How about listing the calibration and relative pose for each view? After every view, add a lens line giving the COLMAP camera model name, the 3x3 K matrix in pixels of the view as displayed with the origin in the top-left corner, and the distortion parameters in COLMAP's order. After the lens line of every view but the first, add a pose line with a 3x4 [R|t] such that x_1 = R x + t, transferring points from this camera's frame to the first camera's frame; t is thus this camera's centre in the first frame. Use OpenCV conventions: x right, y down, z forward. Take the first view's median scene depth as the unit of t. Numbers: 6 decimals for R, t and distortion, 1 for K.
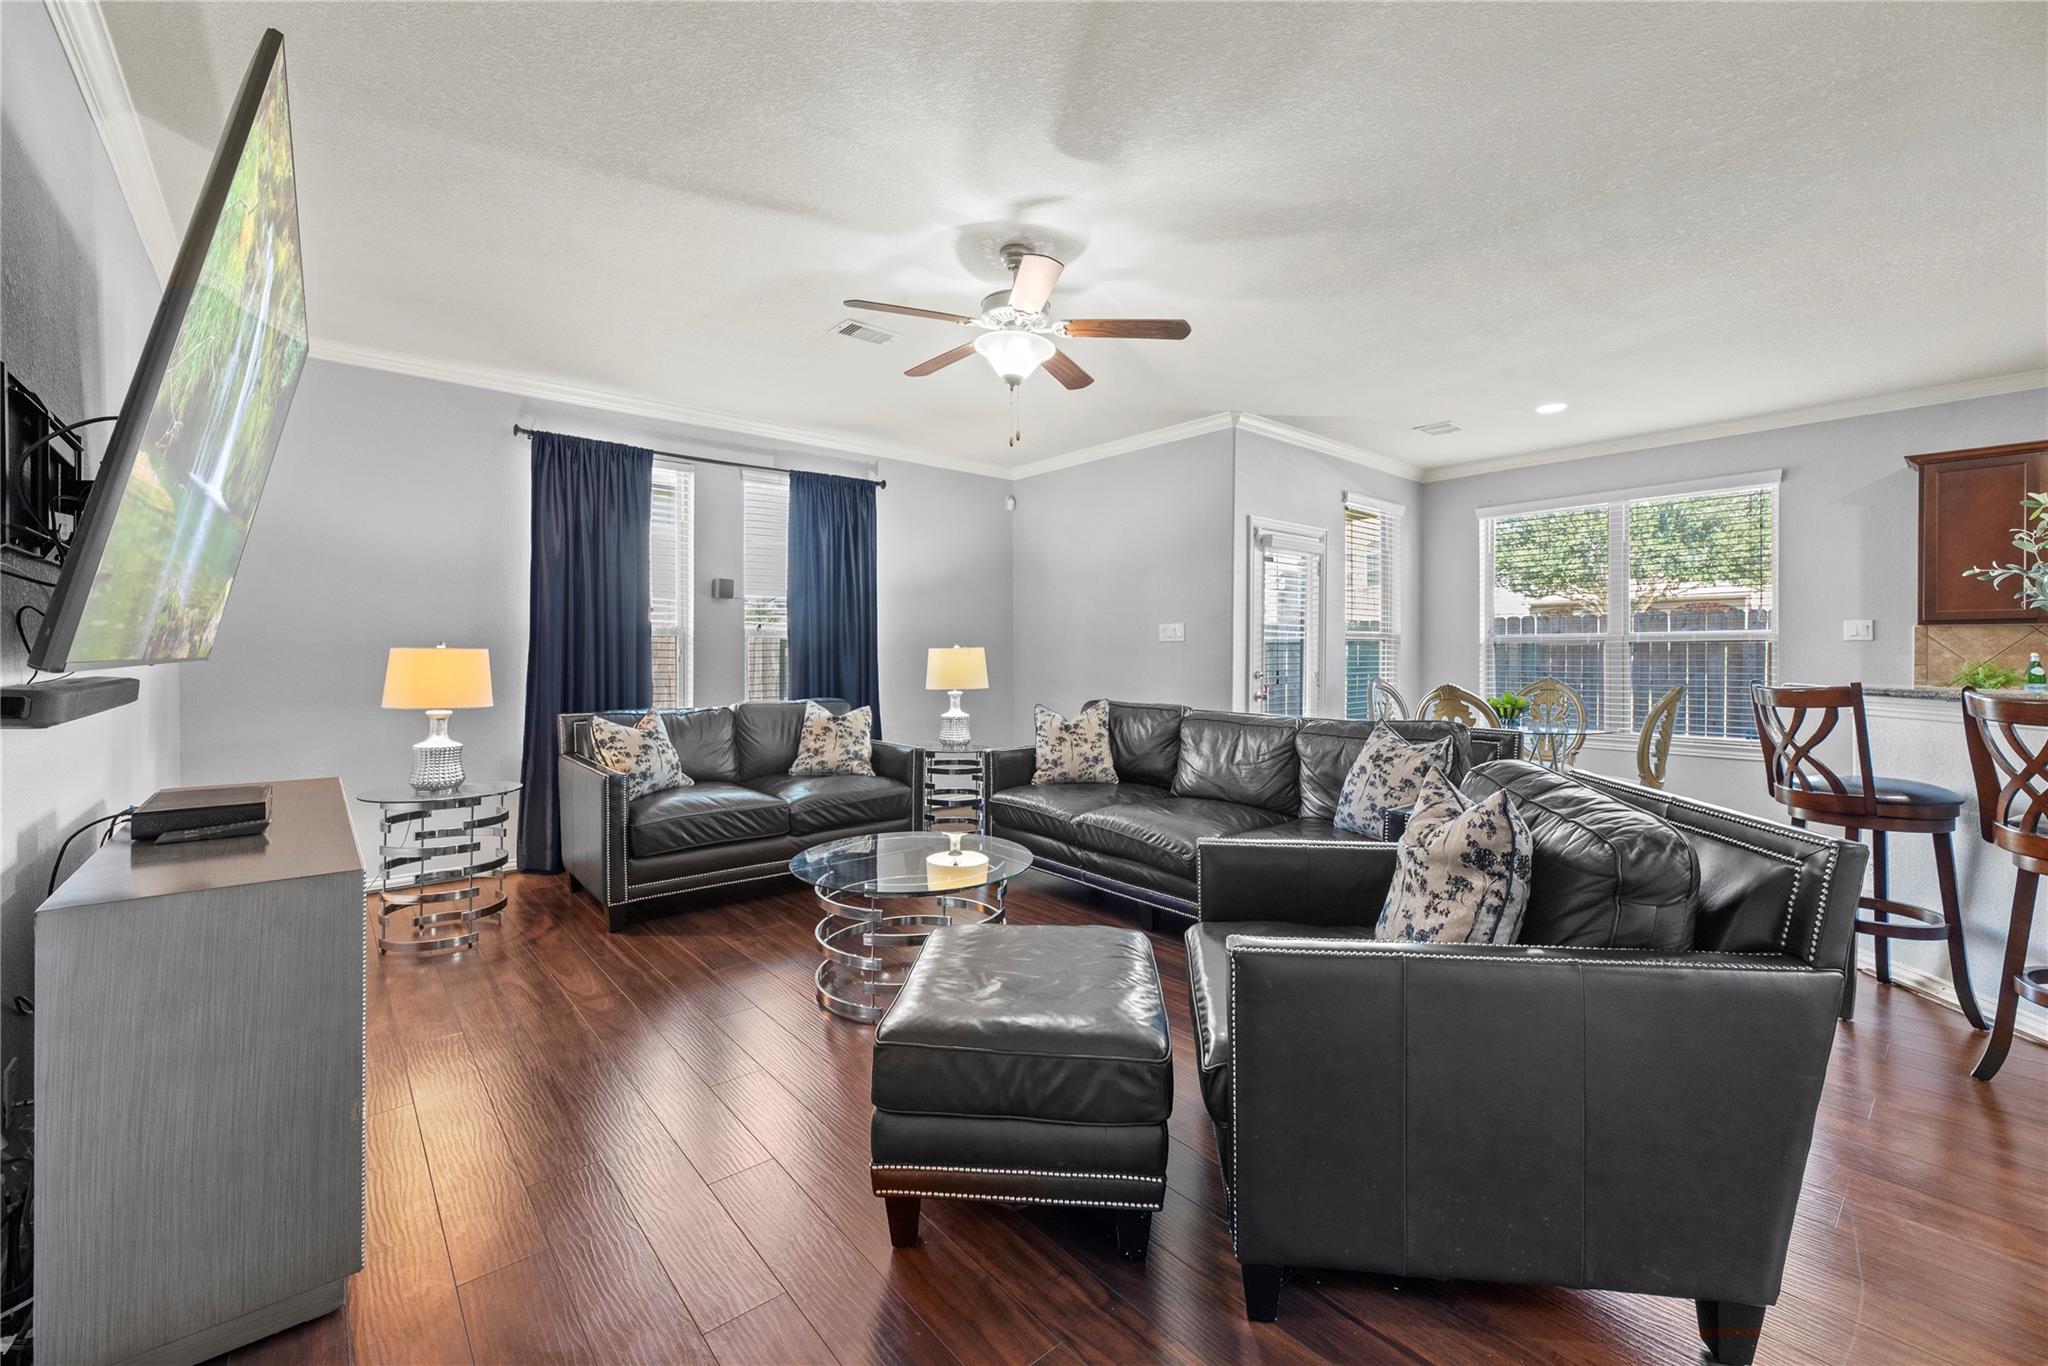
lens RADIAL K [[840.4, 0, 1026.5], [0, 840.4, 655.3], [0, 0, 1]] dist [0.000303, 0.000042]
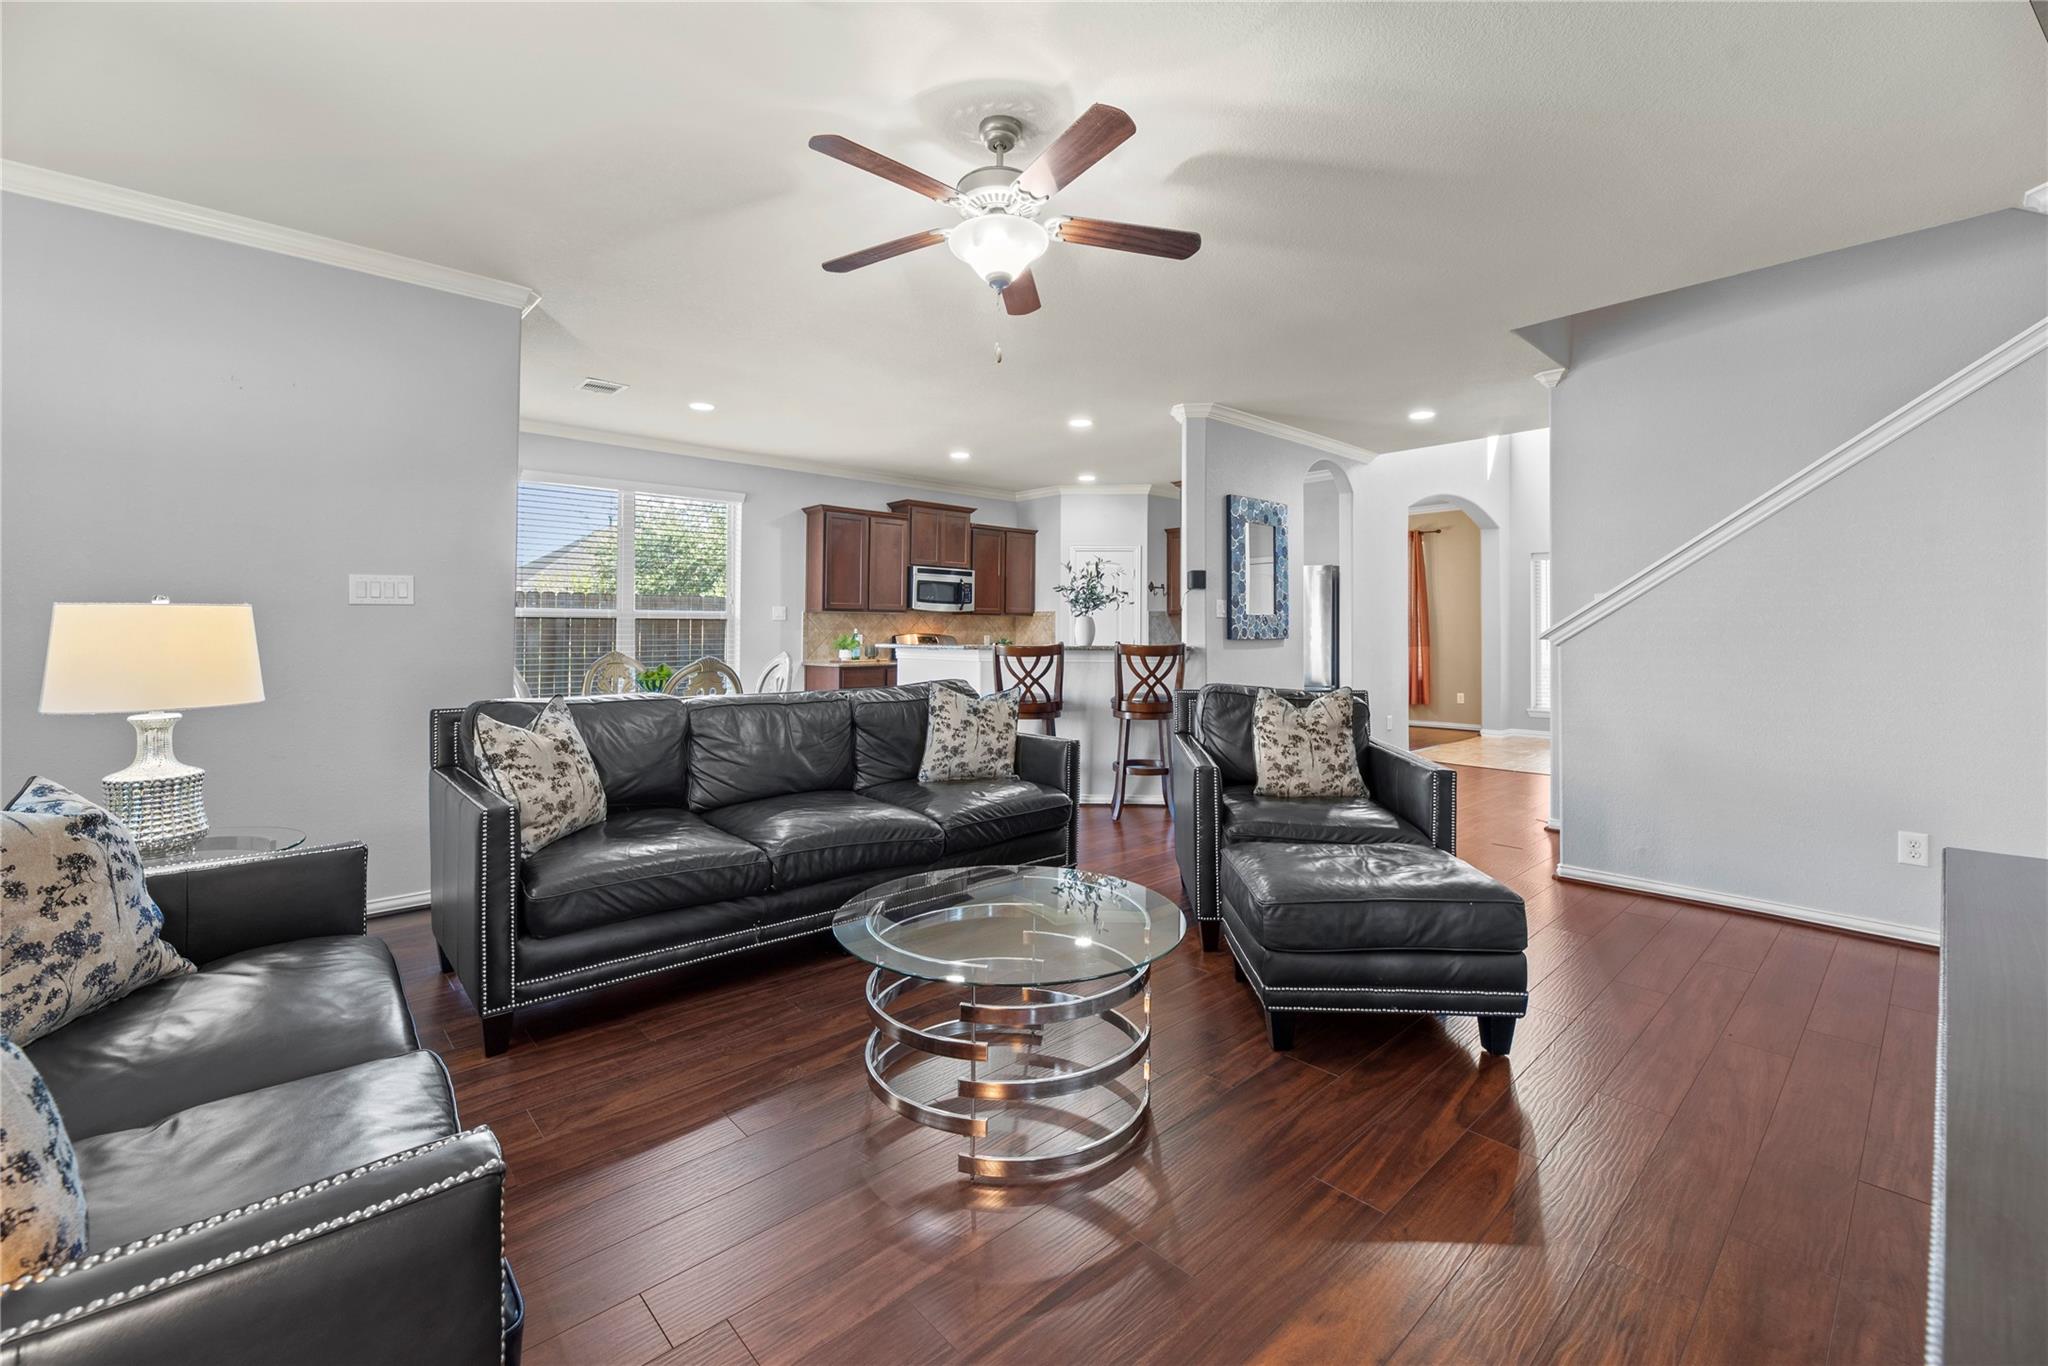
lens RADIAL K [[831.9, 0, 1023.7], [0, 831.9, 629.3], [0, 0, 1]] dist [0.000489, 0.000030]
pose [[-0.042186, 0.002360, 0.999107, -0.529211], [-0.000786, 0.999997, -0.002395, 0.003592], [-0.999109, -0.000887, -0.042184, 0.654707]]
